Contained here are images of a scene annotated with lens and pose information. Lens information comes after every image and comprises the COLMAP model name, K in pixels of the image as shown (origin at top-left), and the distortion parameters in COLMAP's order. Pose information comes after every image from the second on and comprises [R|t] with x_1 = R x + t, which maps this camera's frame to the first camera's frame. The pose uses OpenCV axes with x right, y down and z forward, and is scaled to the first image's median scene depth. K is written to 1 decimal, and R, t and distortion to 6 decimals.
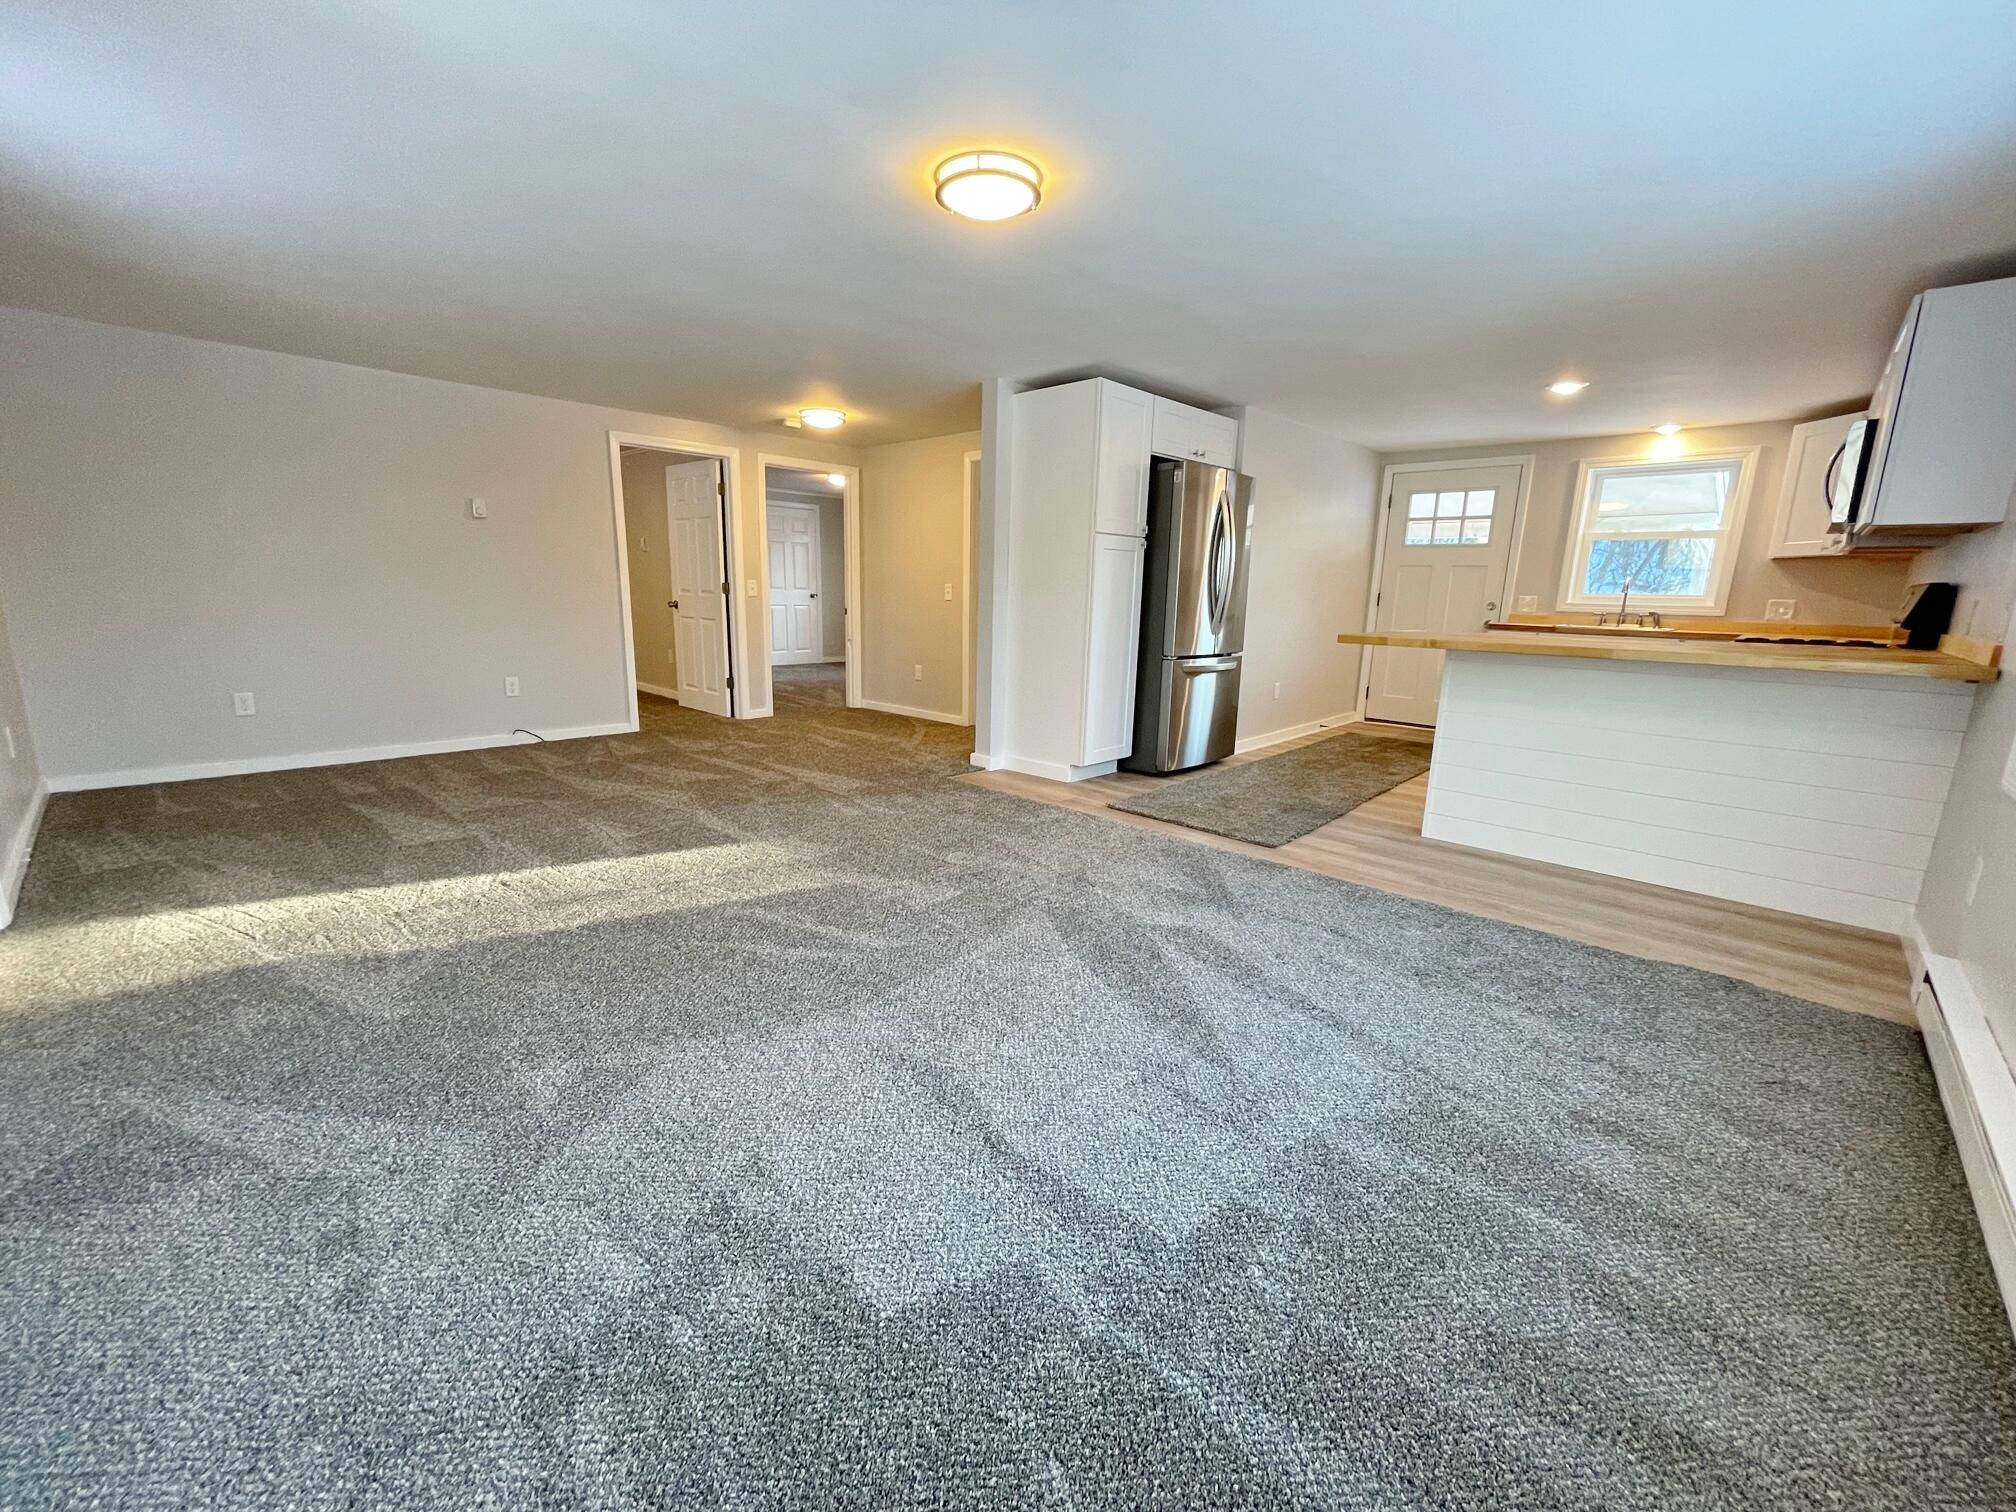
lens RADIAL K [[819.0, 0, 1000.1], [0, 819.0, 757.2], [0, 0, 1]] dist [0.002680, -0.001559]
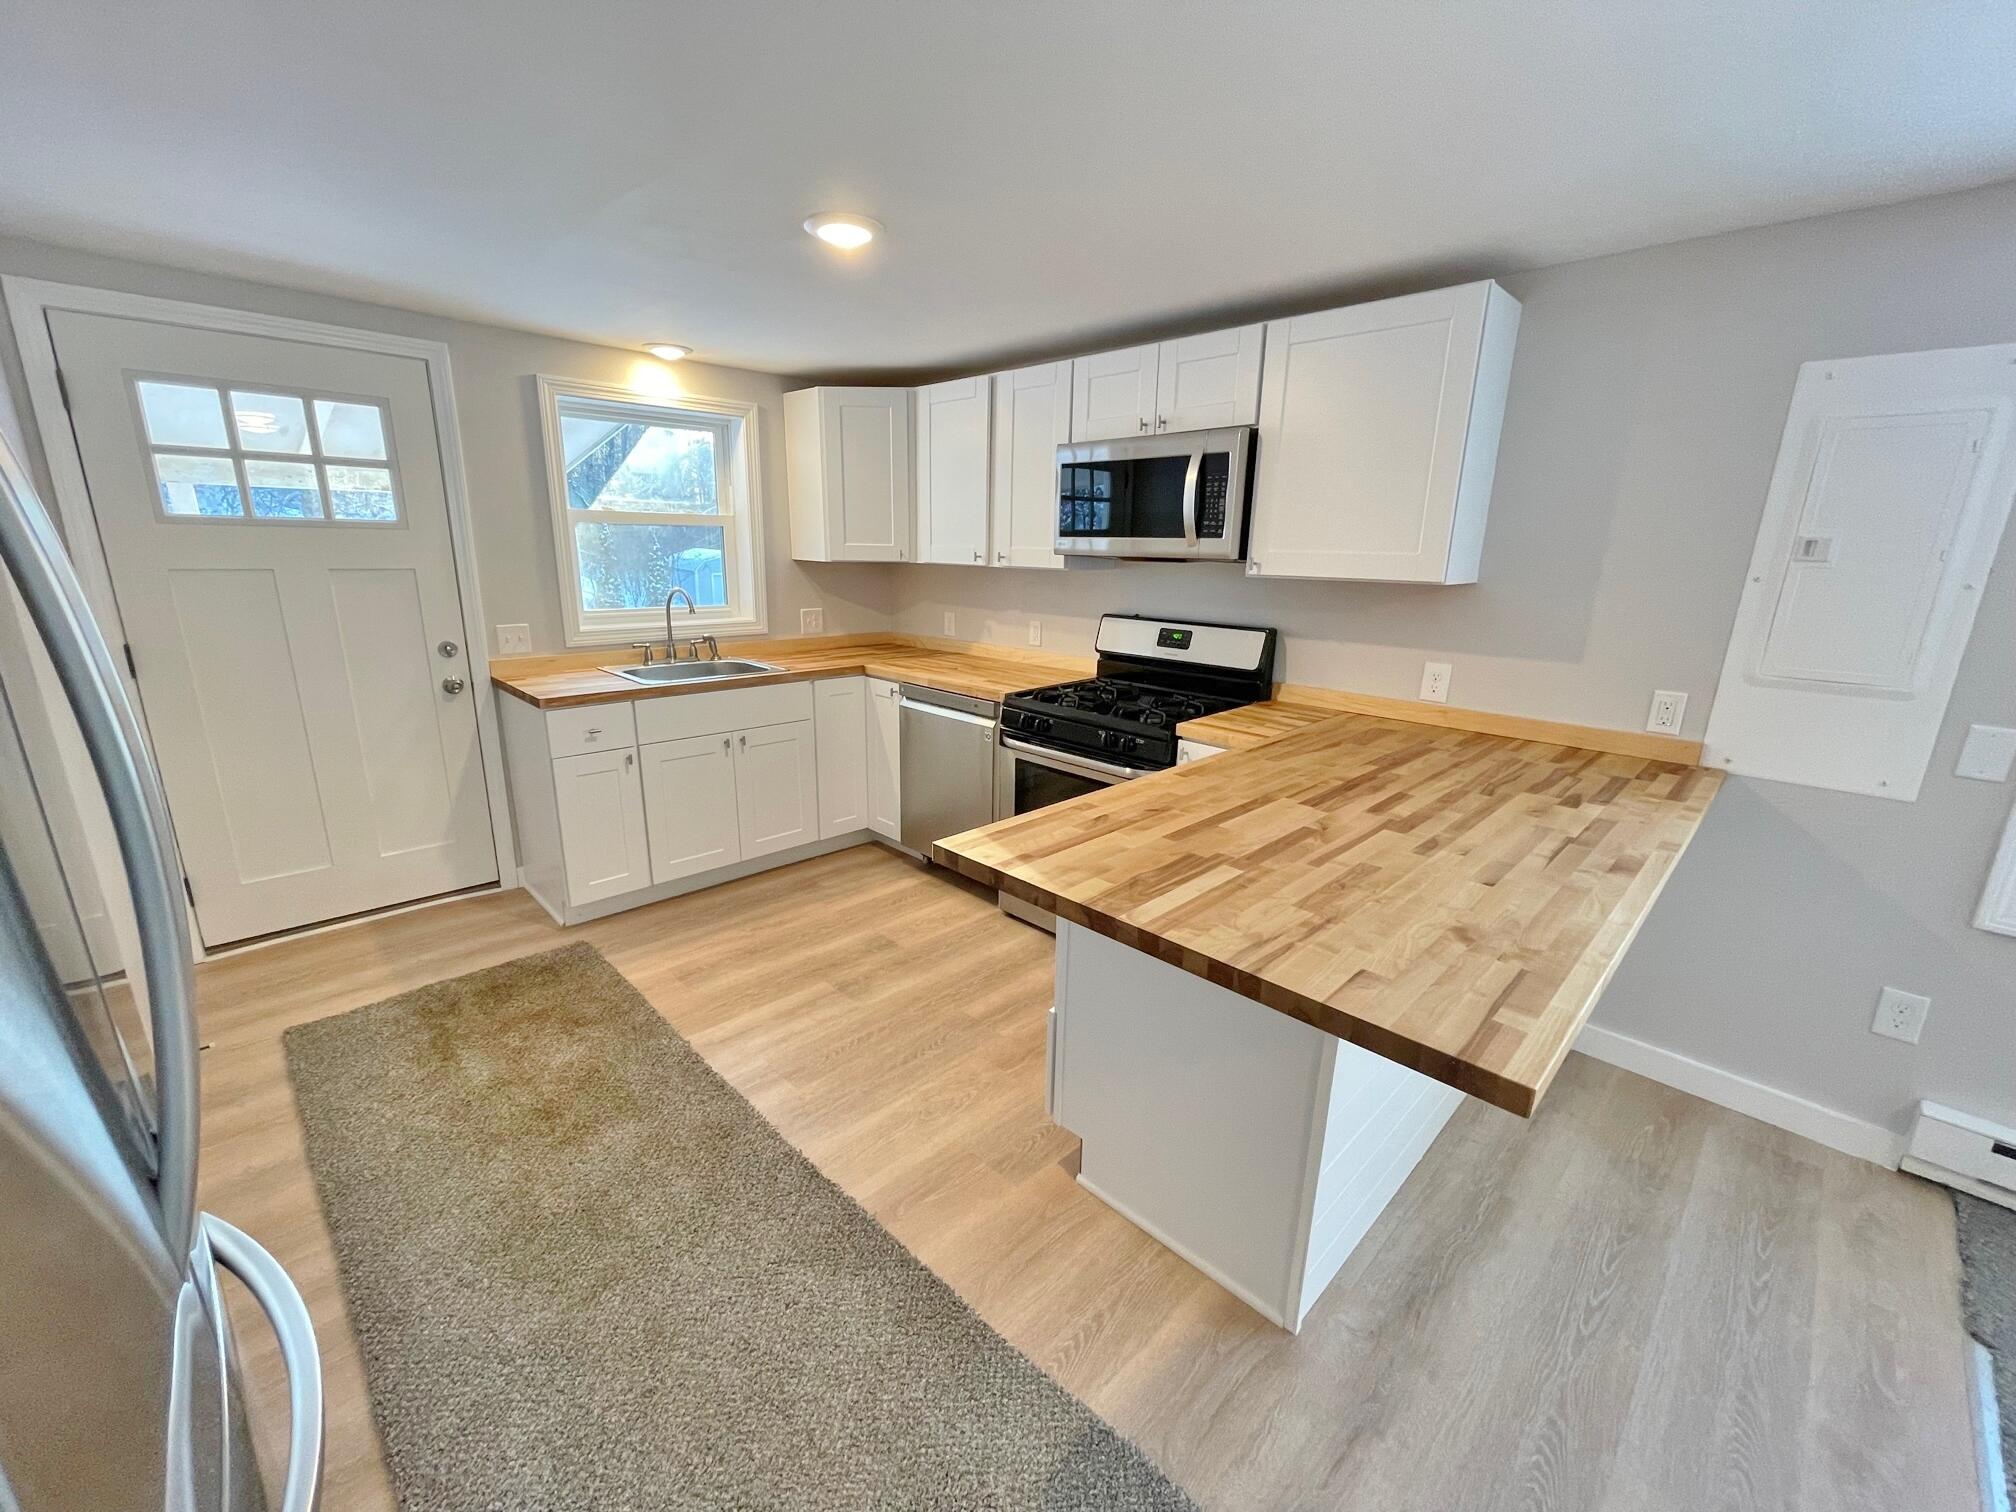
lens RADIAL K [[819.0, 0, 1008.0], [0, 819.0, 761.8], [0, 0, 1]] dist [0.002680, -0.001559]
pose [[0.039924, -0.279896, 0.959200, 0.115290], [0.183425, 0.945705, 0.268323, -0.195261], [-0.982223, 0.165228, 0.089097, 0.645696]]
